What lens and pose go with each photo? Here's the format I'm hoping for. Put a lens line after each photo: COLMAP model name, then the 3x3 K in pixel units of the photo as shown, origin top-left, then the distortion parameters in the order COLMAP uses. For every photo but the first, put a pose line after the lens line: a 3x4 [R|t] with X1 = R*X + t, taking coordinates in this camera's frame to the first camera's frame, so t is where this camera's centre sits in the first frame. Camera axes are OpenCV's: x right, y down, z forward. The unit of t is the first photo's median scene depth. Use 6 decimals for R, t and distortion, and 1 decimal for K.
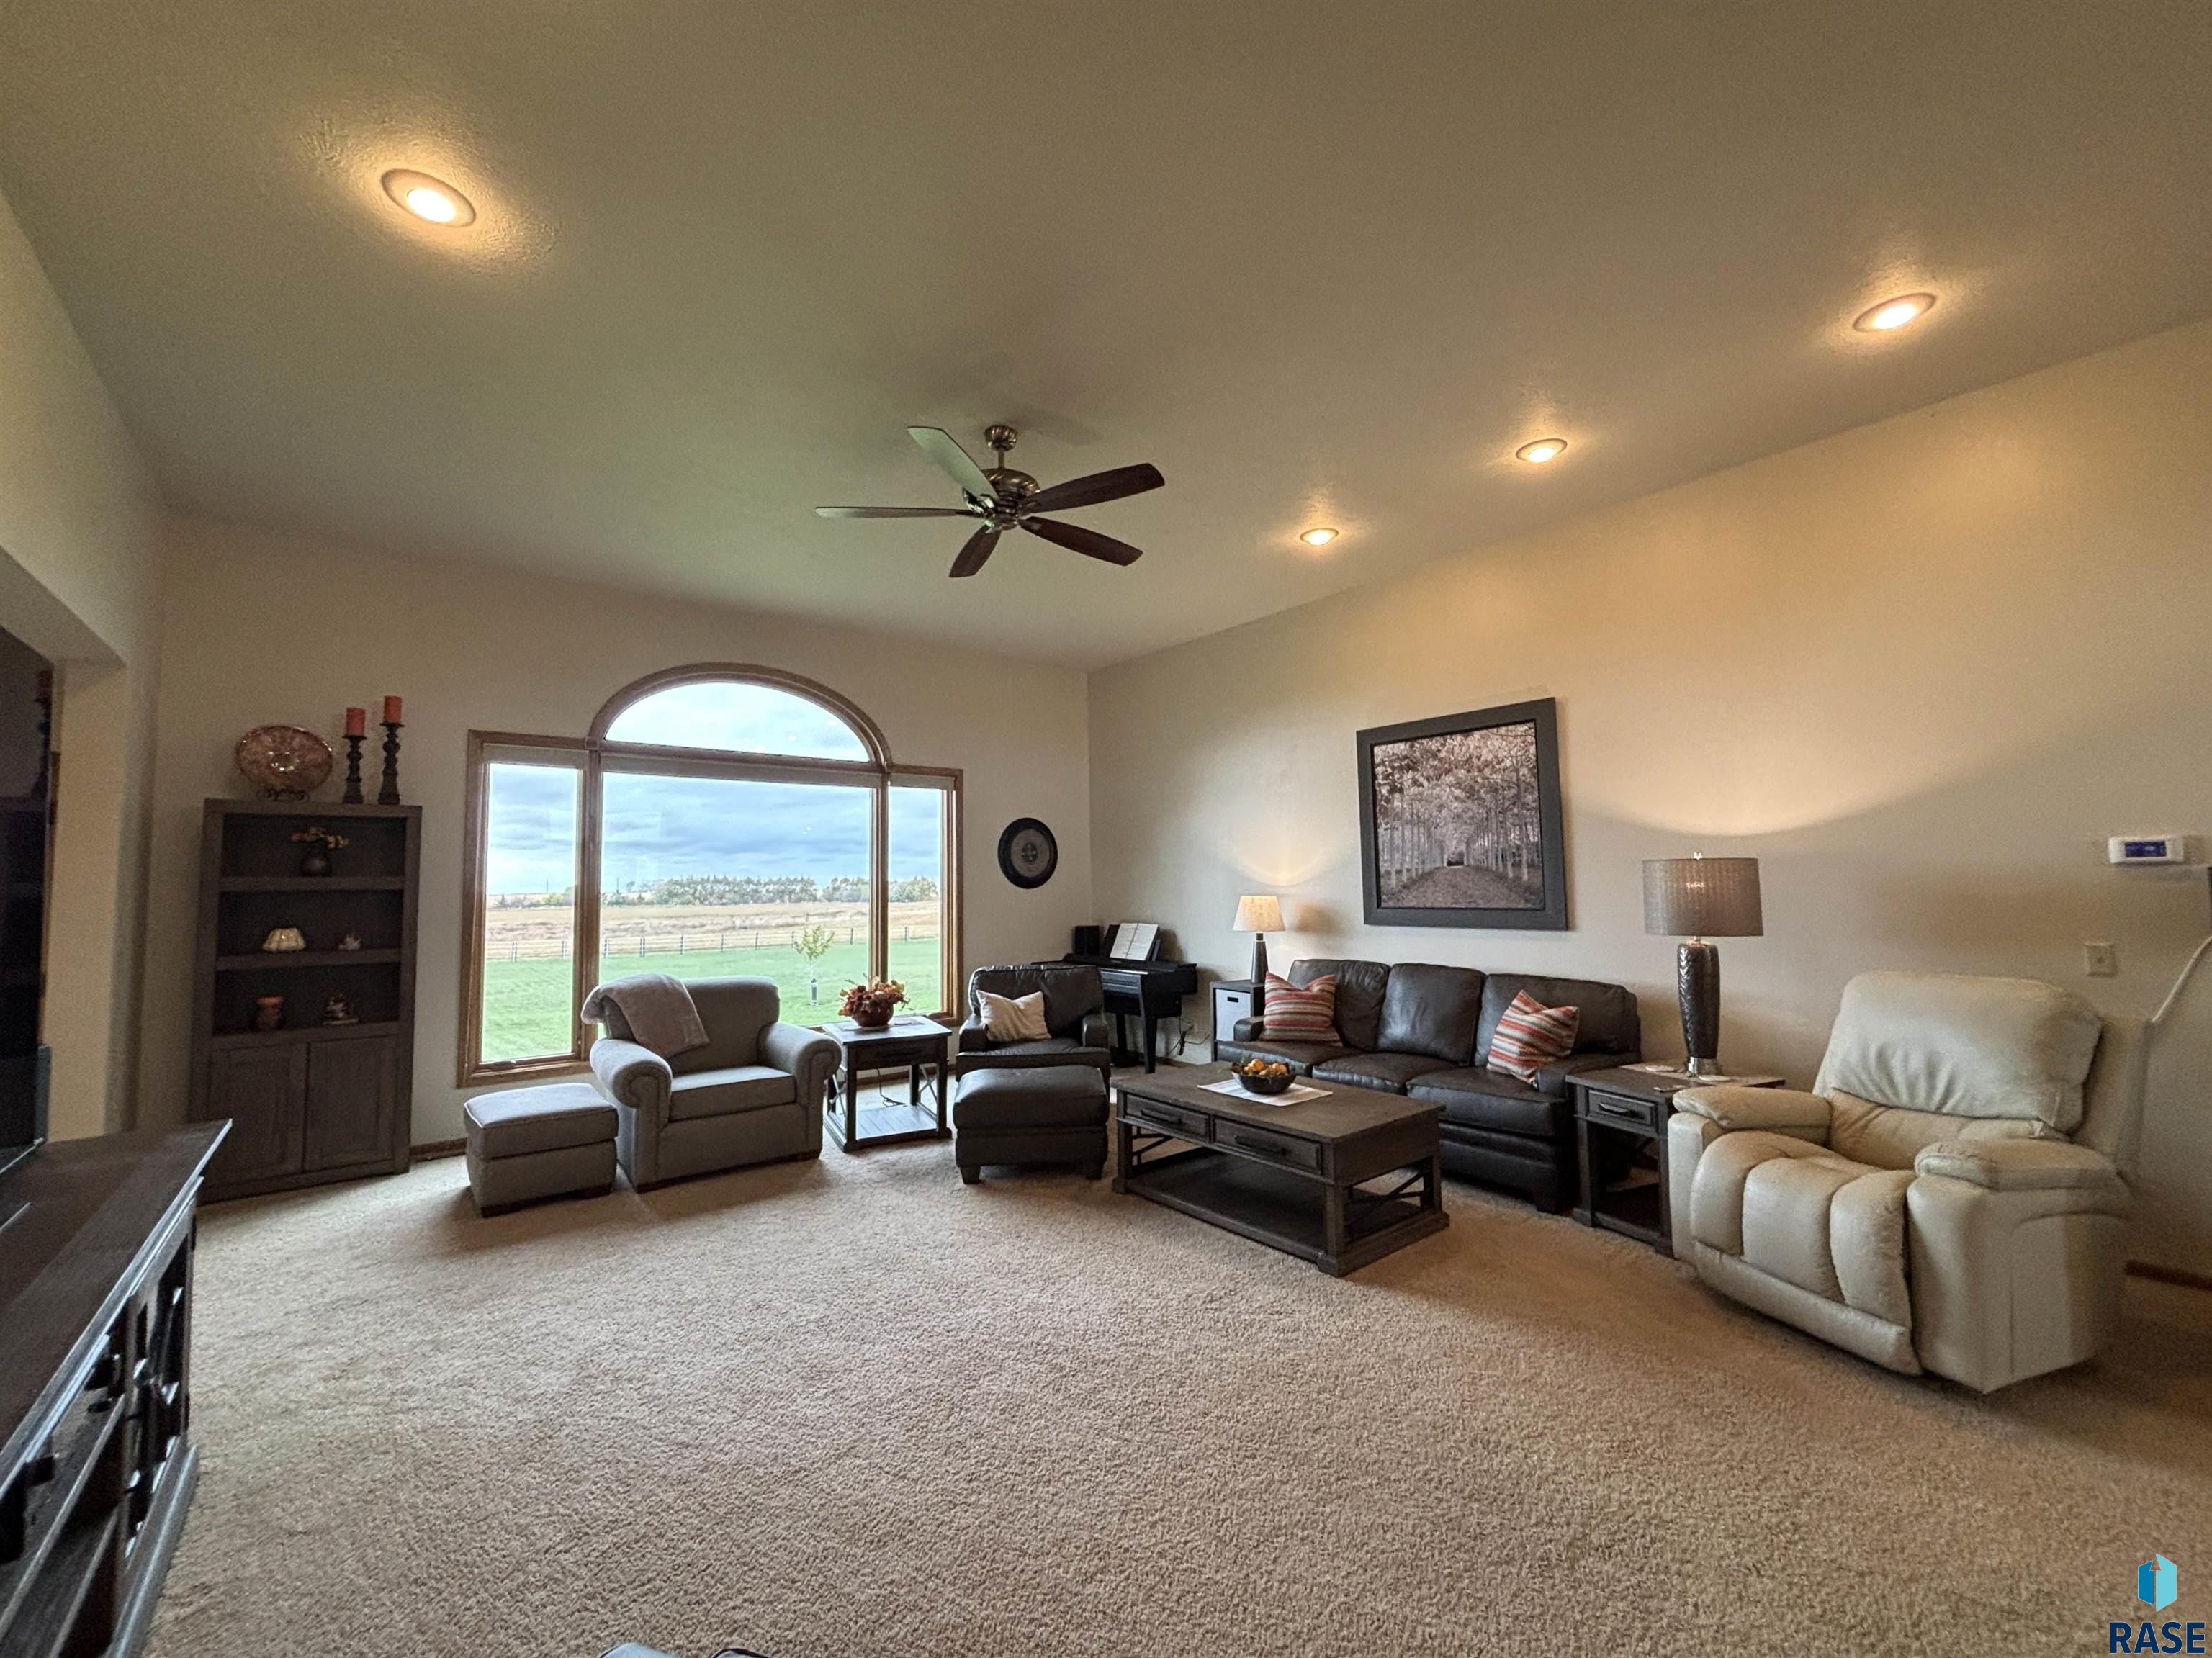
lens RADIAL K [[882.7, 0, 1107.8], [0, 882.7, 824.2], [0, 0, 1]] dist [-0.001663, -0.000120]
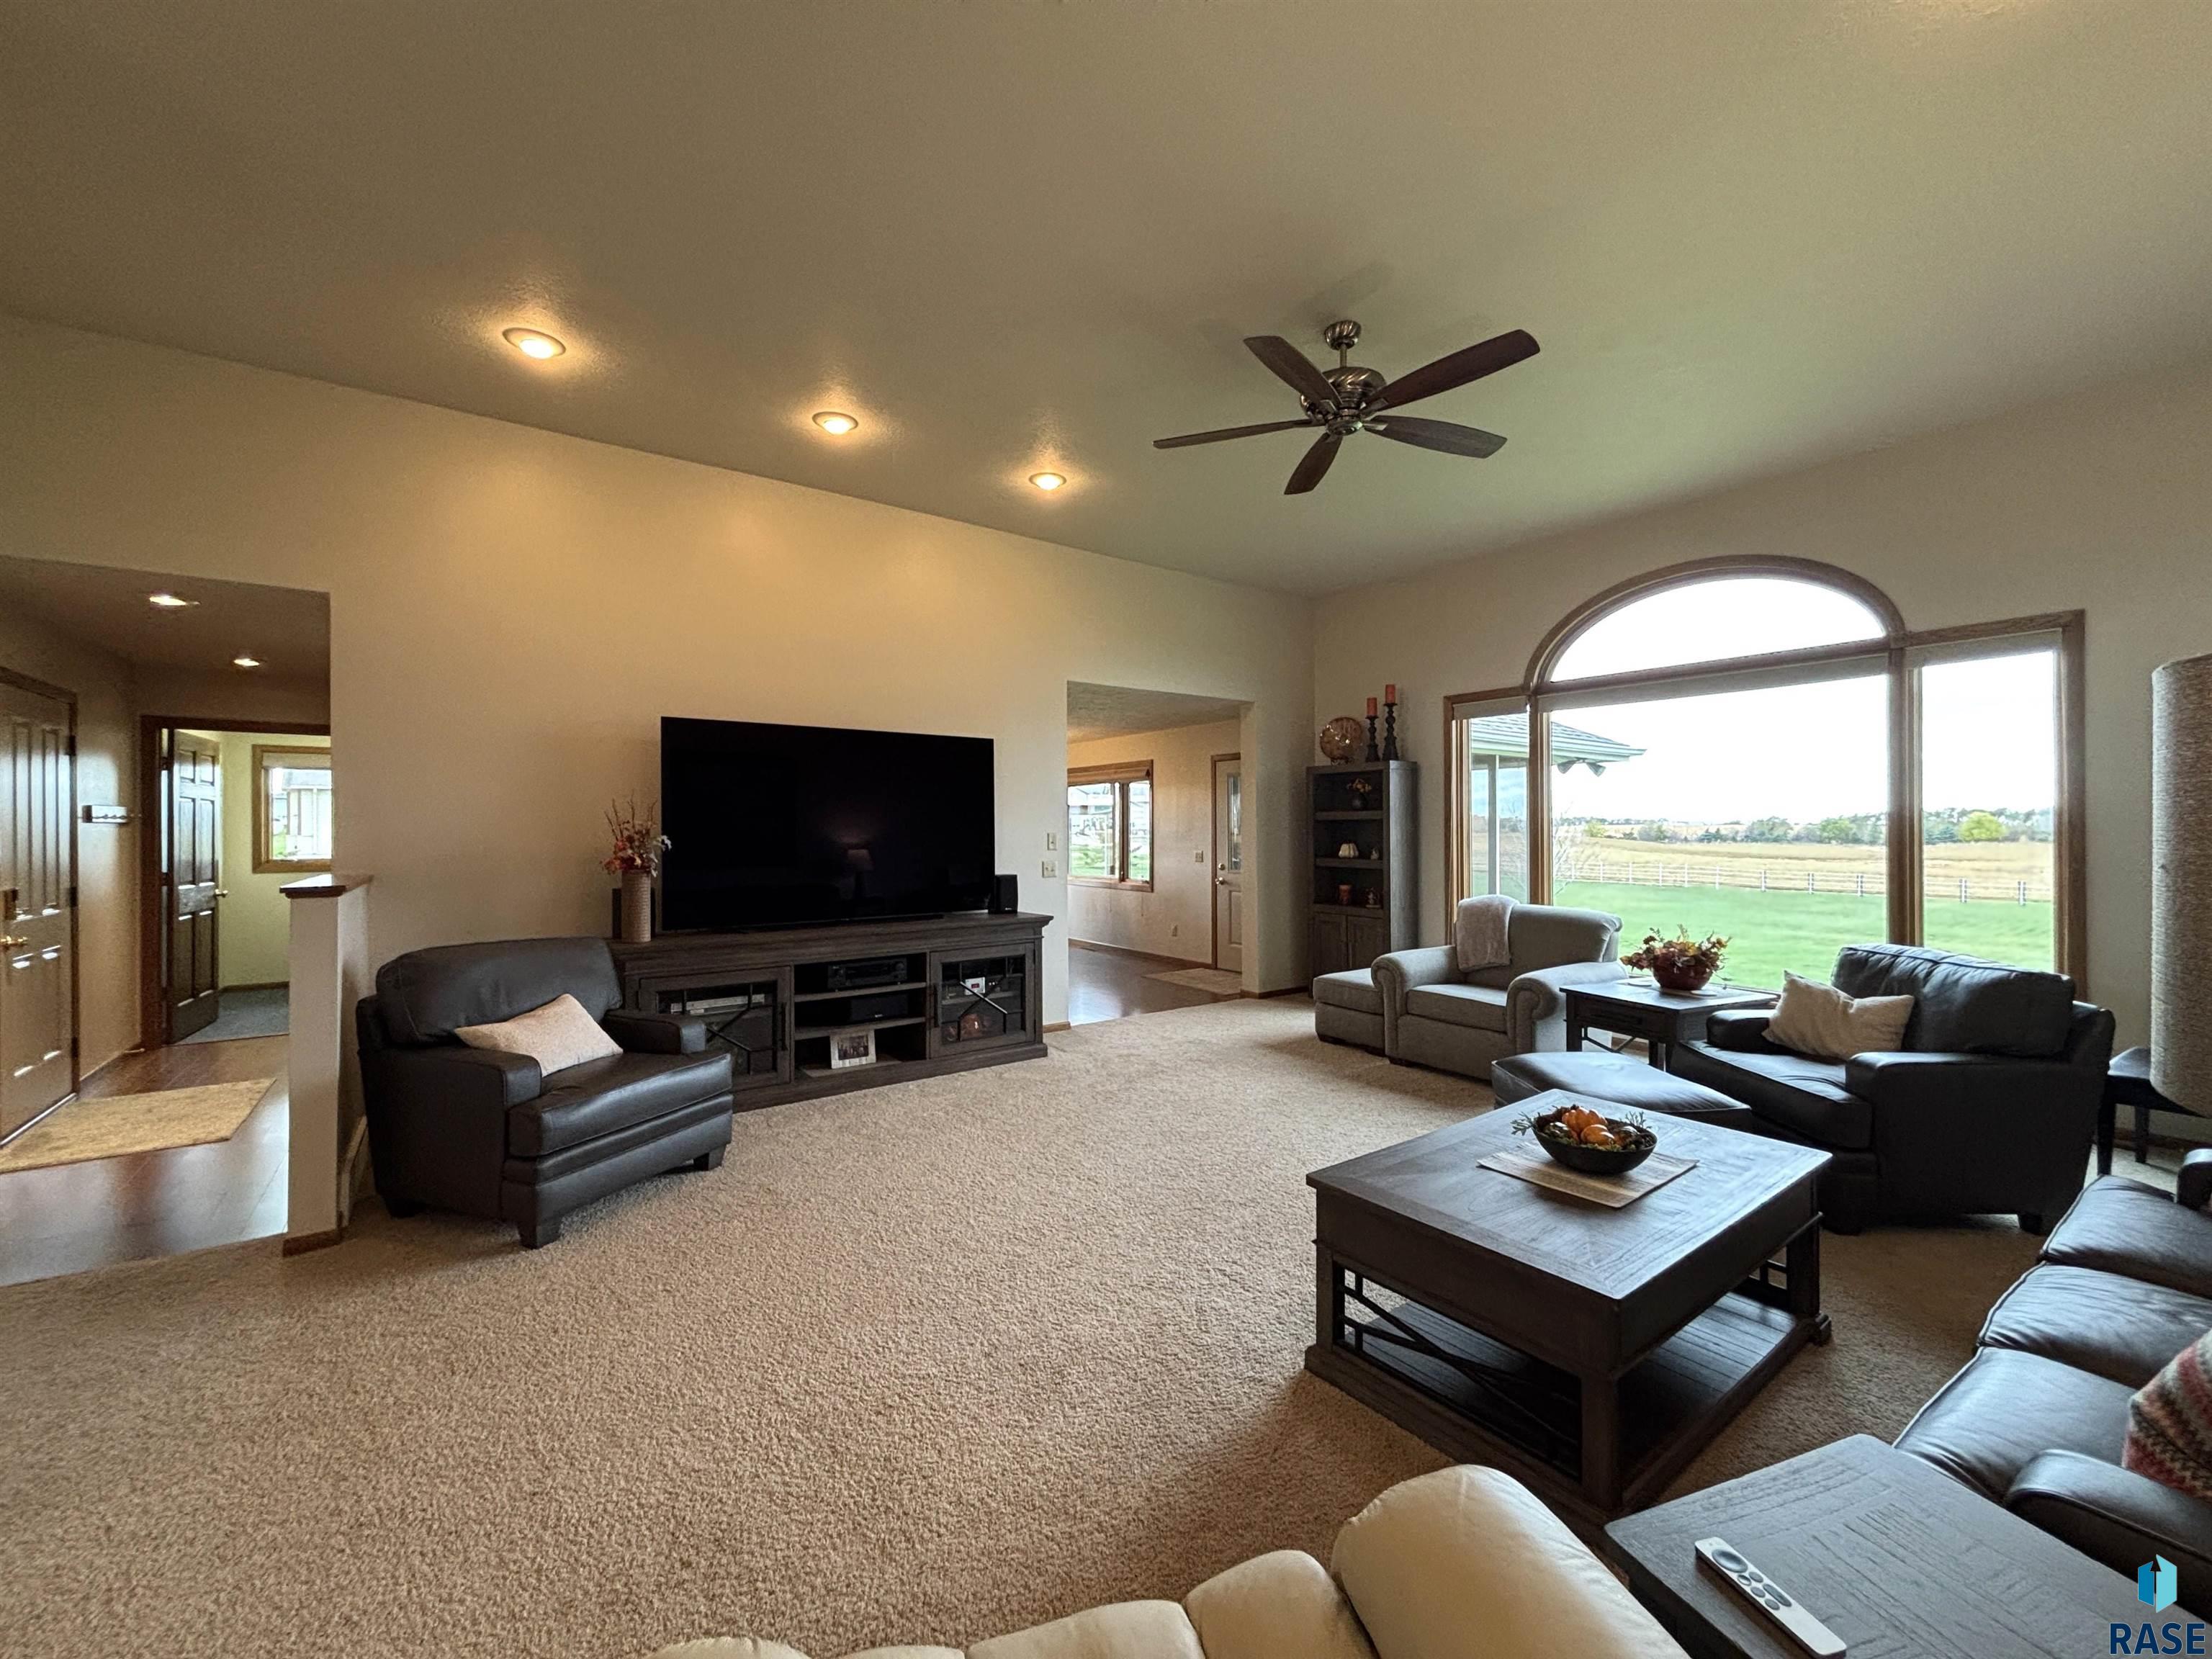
lens RADIAL K [[882.7, 0, 1107.8], [0, 882.7, 824.7], [0, 0, 1]] dist [-0.001663, -0.000120]
pose [[-0.051742, 0.012170, -0.998586, 0.643811], [0.072525, 0.997331, 0.008397, 0.036560], [0.996024, -0.071988, -0.052486, 0.605423]]
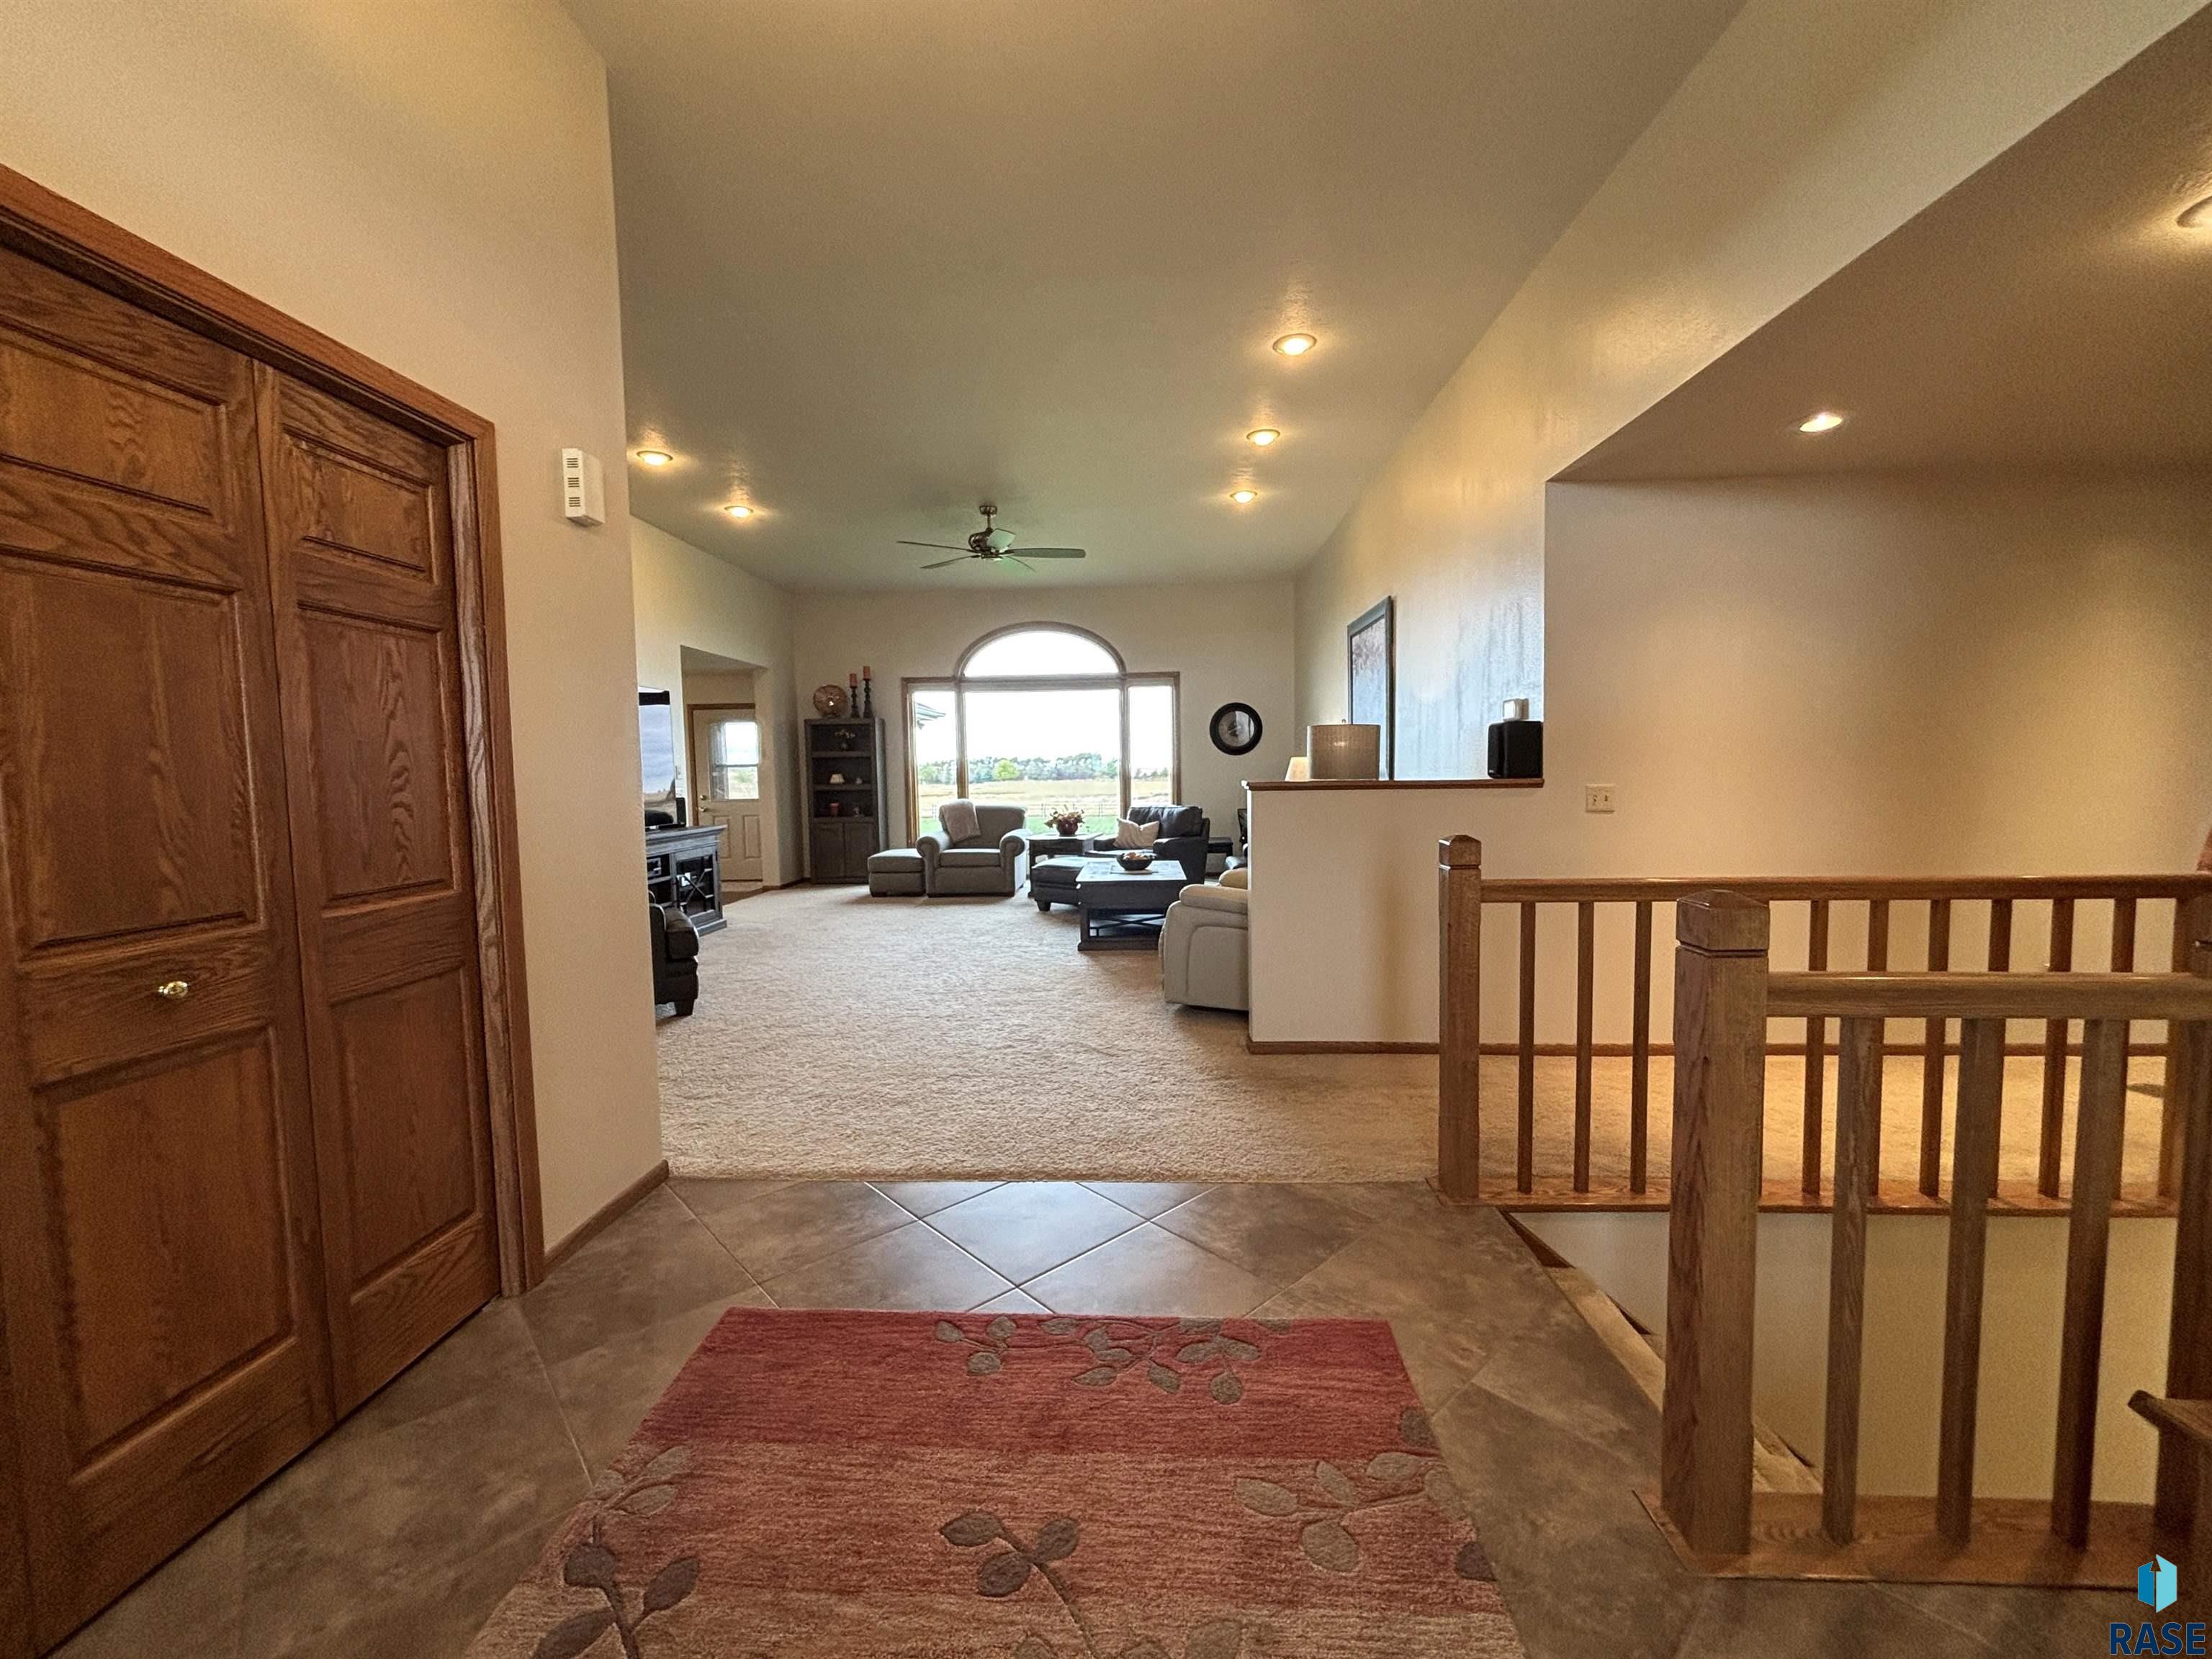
lens RADIAL K [[882.7, 0, 1107.8], [0, 882.7, 824.7], [0, 0, 1]] dist [-0.001663, -0.000120]
pose [[0.759811, 0.044175, -0.648641, 1.030677], [0.049697, 0.990824, 0.125693, -0.004214], [0.648242, -0.127739, 0.750643, -0.269792]]
